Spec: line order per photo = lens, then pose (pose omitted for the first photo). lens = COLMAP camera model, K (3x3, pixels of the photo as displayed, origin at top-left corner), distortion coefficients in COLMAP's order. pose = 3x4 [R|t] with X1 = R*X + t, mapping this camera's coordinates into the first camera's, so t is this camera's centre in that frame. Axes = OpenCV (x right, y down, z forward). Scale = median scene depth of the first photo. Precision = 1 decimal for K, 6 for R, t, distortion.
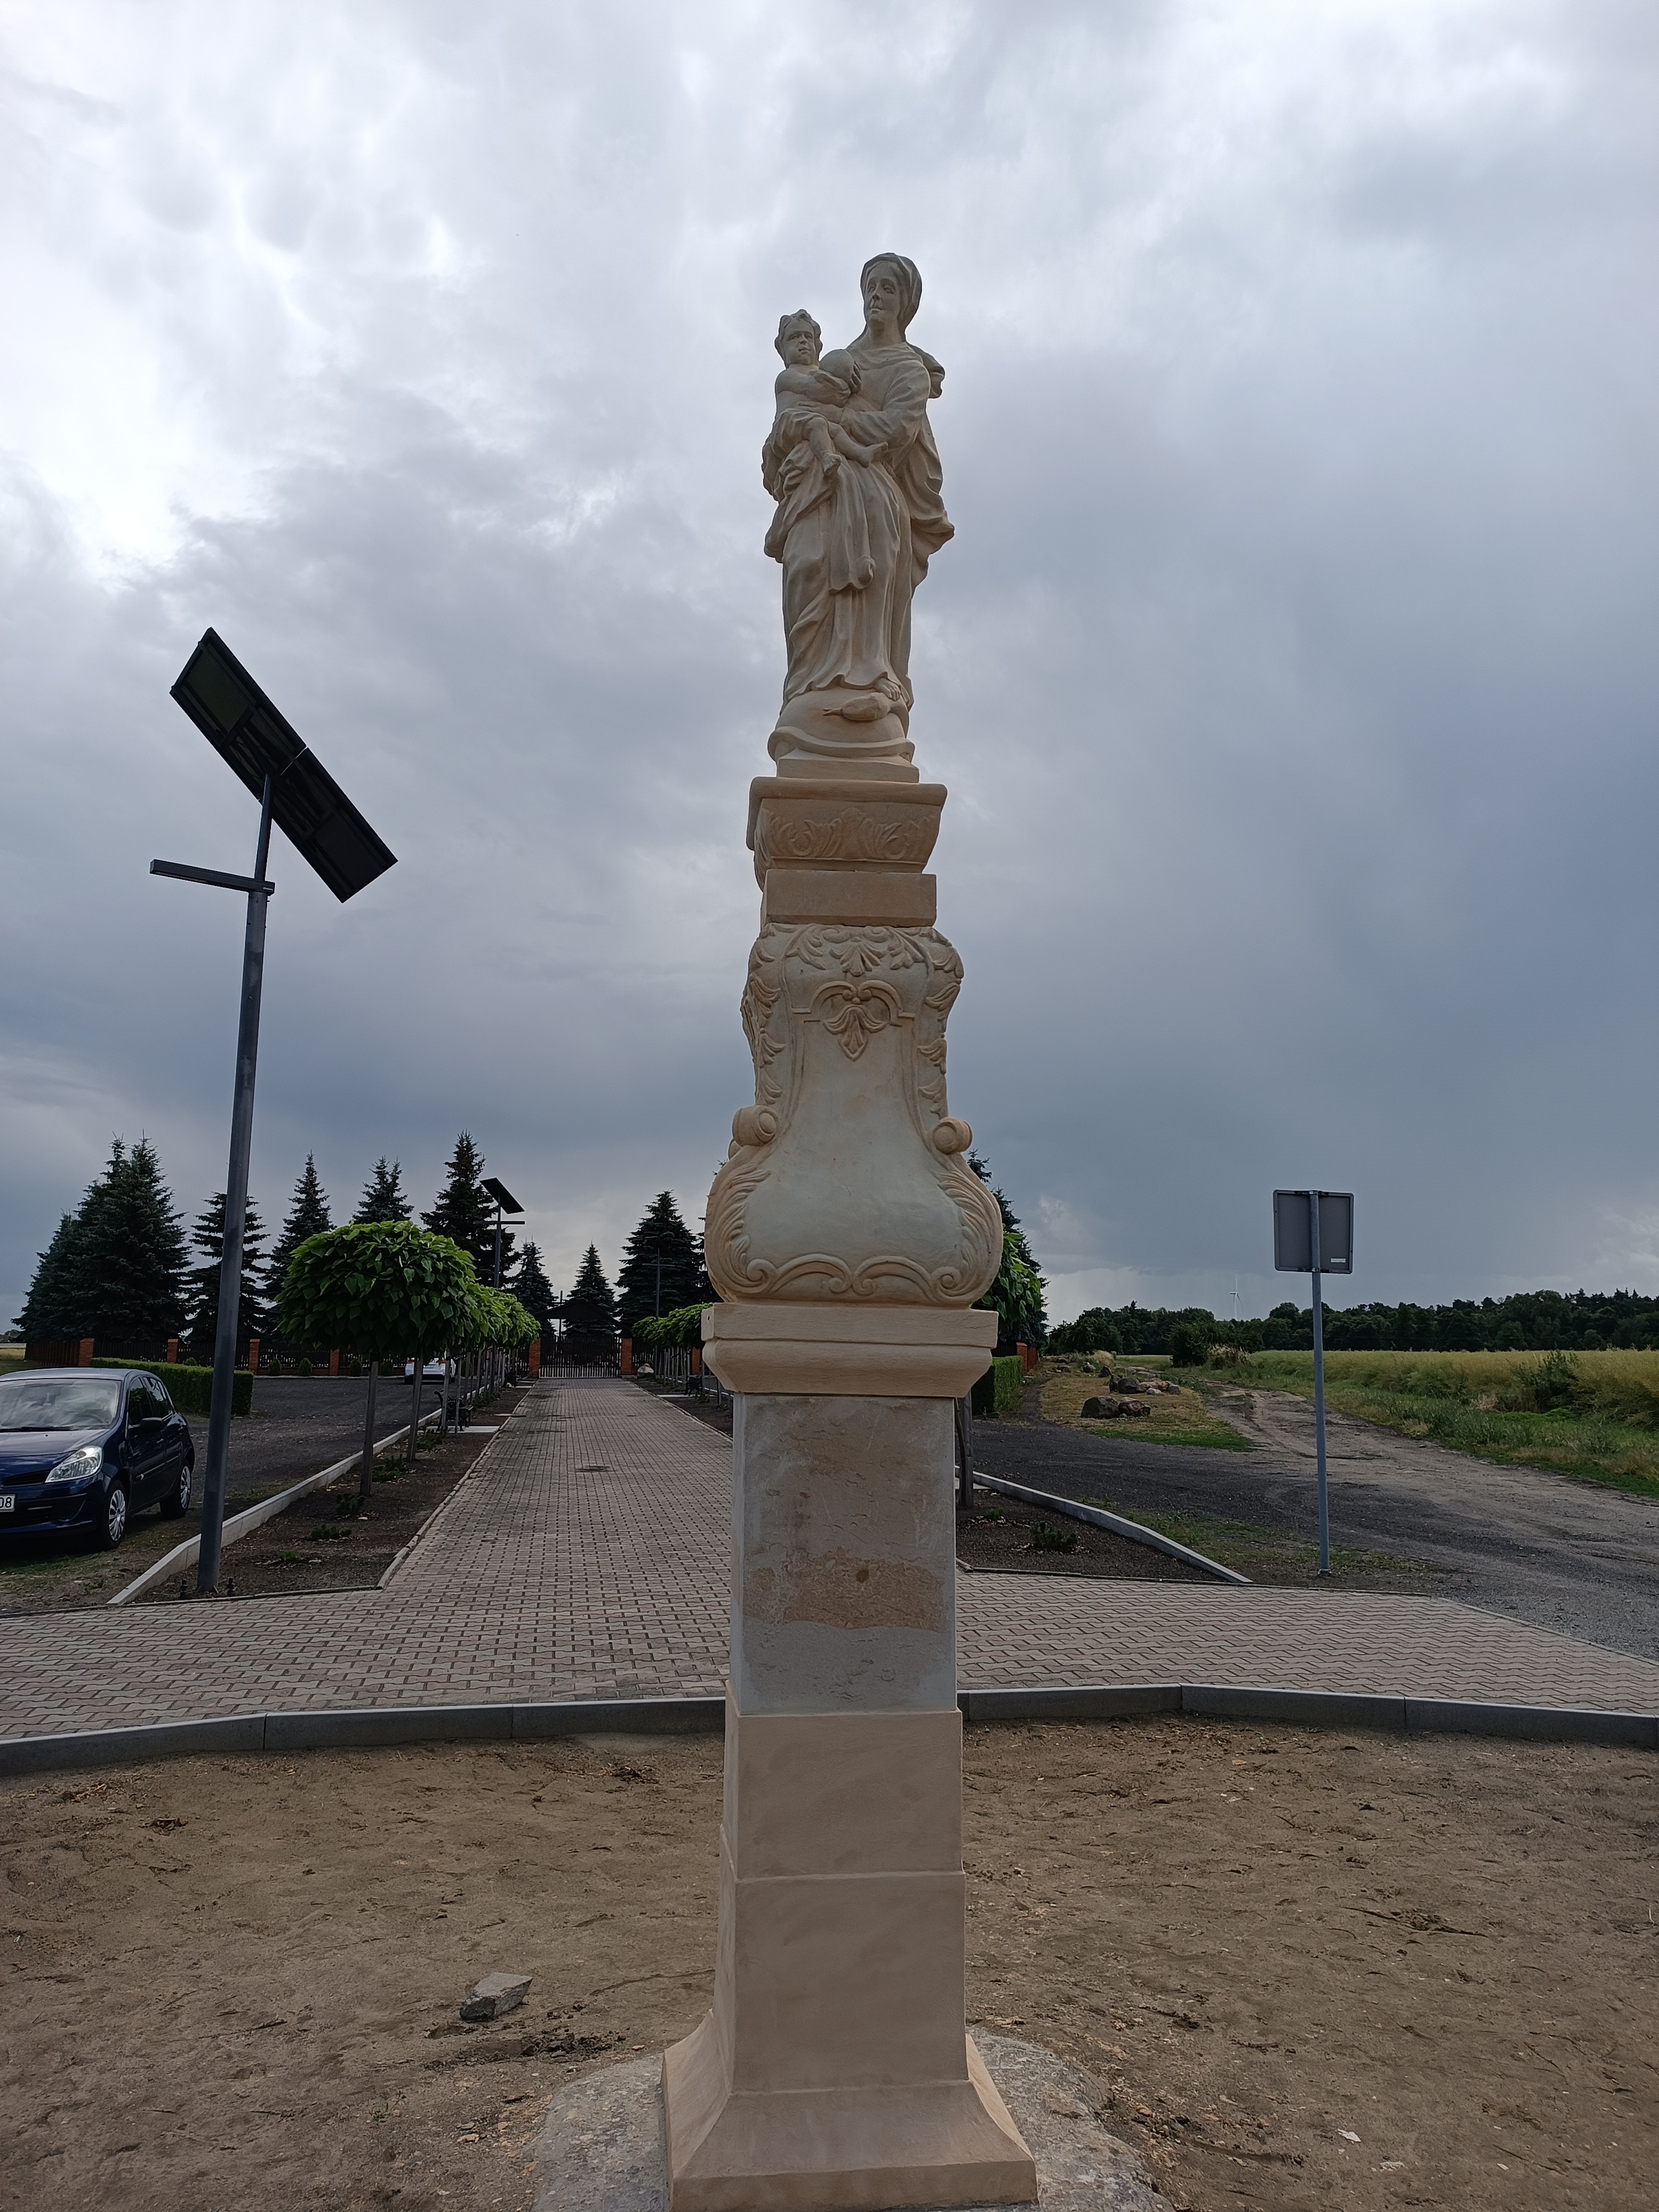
lens RADIAL K [[1617.3, 0, 817.2], [0, 1617.3, 1121.7], [0, 0, 1]] dist [0.034318, -0.033072]
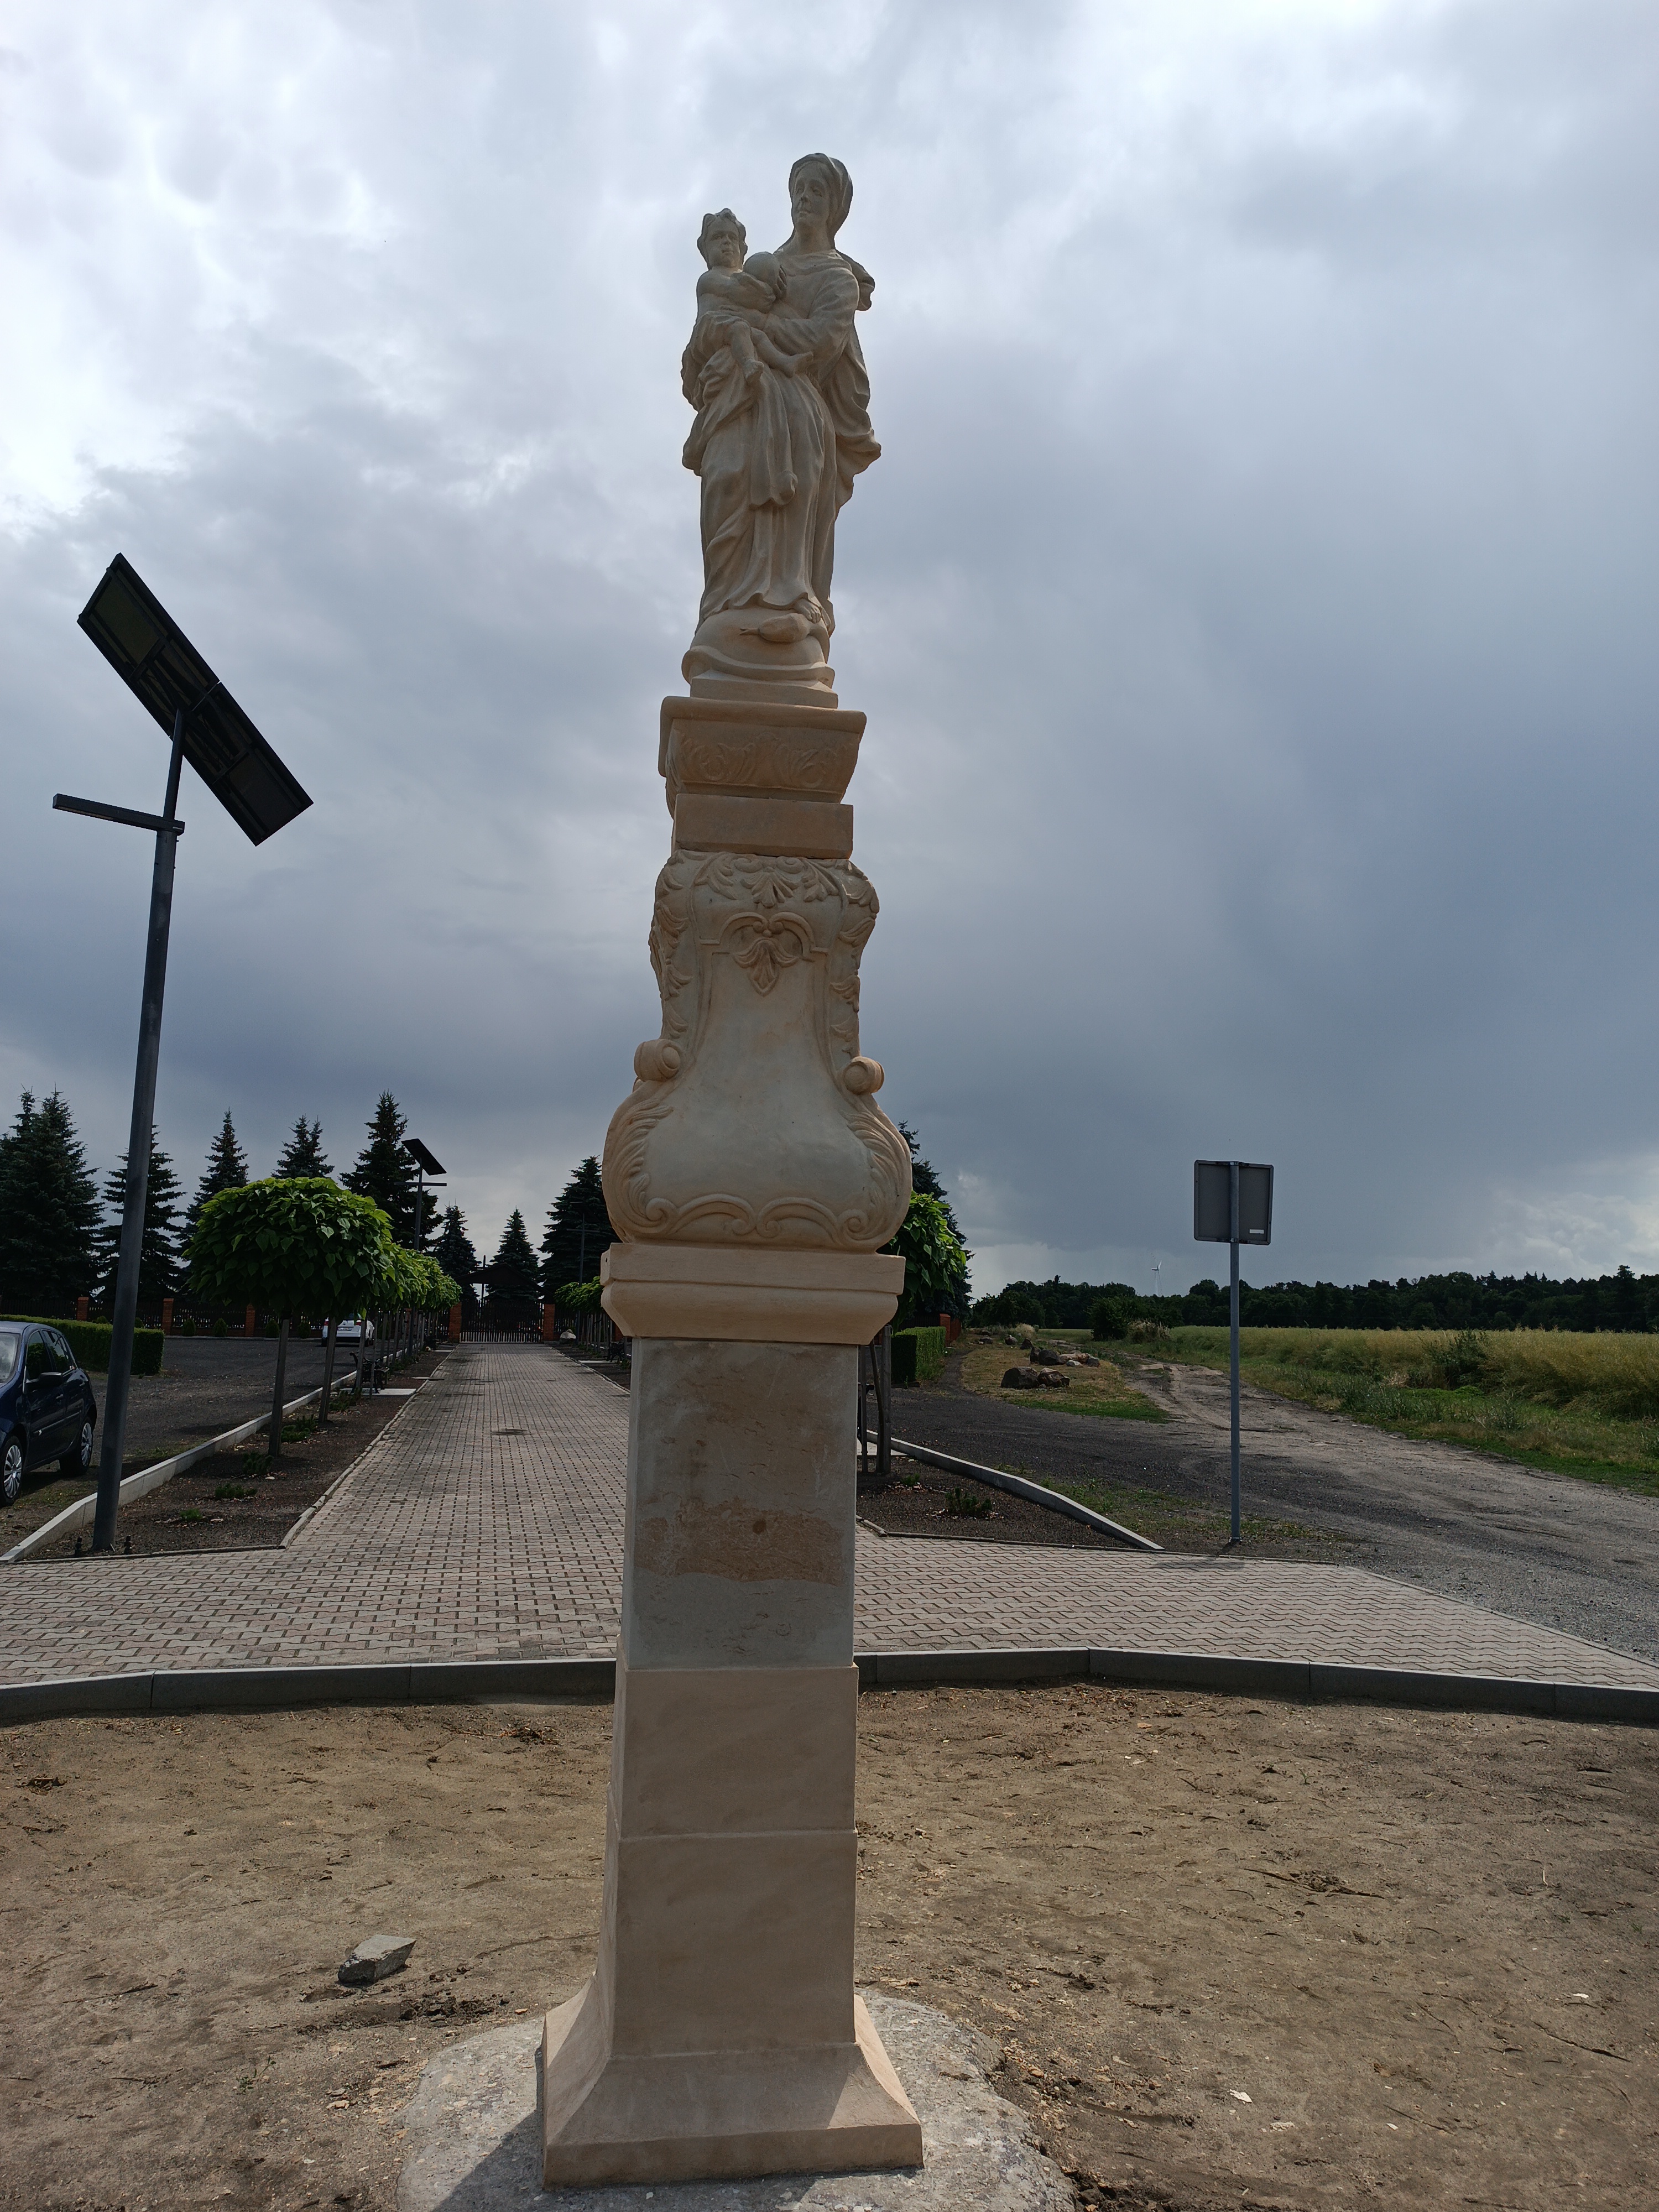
lens RADIAL K [[1619.9, 0, 816.9], [0, 1619.9, 1122.9], [0, 0, 1]] dist [0.042819, -0.047887]
pose [[0.998827, 0.020935, 0.043668, 0.012451], [-0.021778, 0.999584, 0.018921, 0.016745], [-0.043254, -0.019850, 0.998867, 0.029792]]
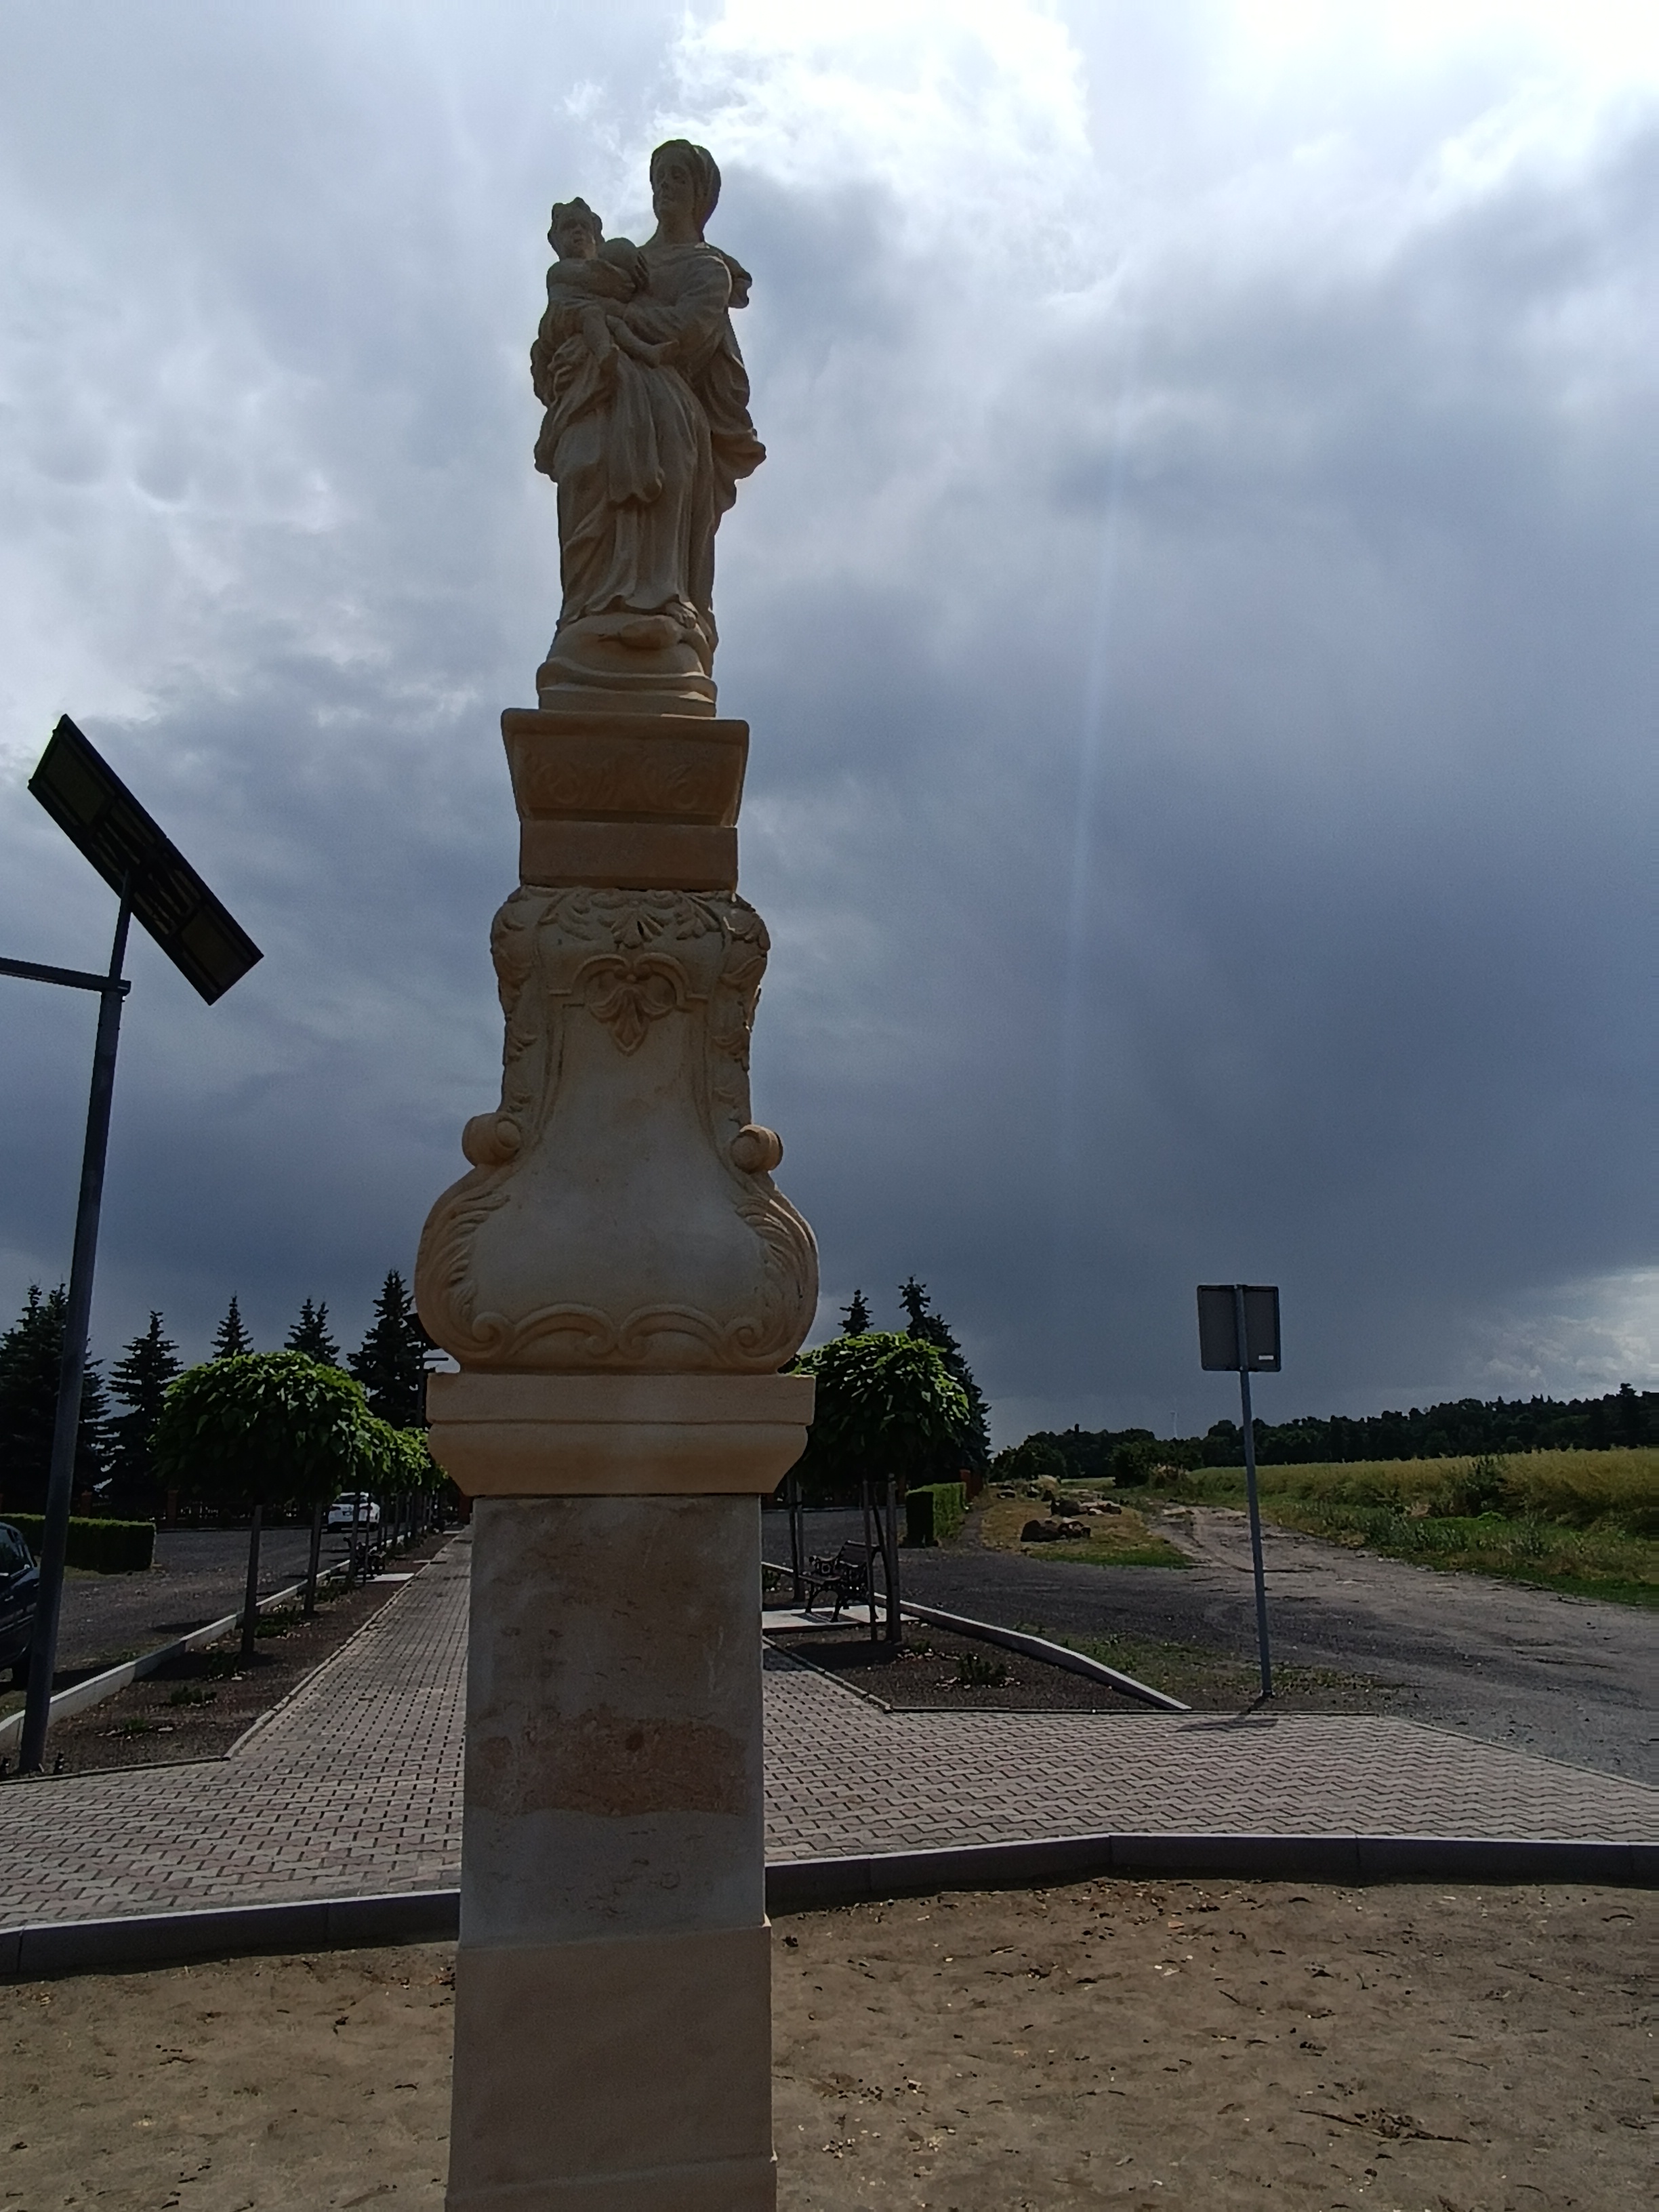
lens RADIAL K [[1610.0, 0, 867.8], [0, 1610.0, 1084.6], [0, 0, 1]] dist [-0.045655, 0.046537]
pose [[0.997311, -0.017453, 0.071172, 0.071918], [0.024678, 0.994485, -0.101936, 0.050290], [-0.069000, 0.103419, 0.992242, 0.202381]]
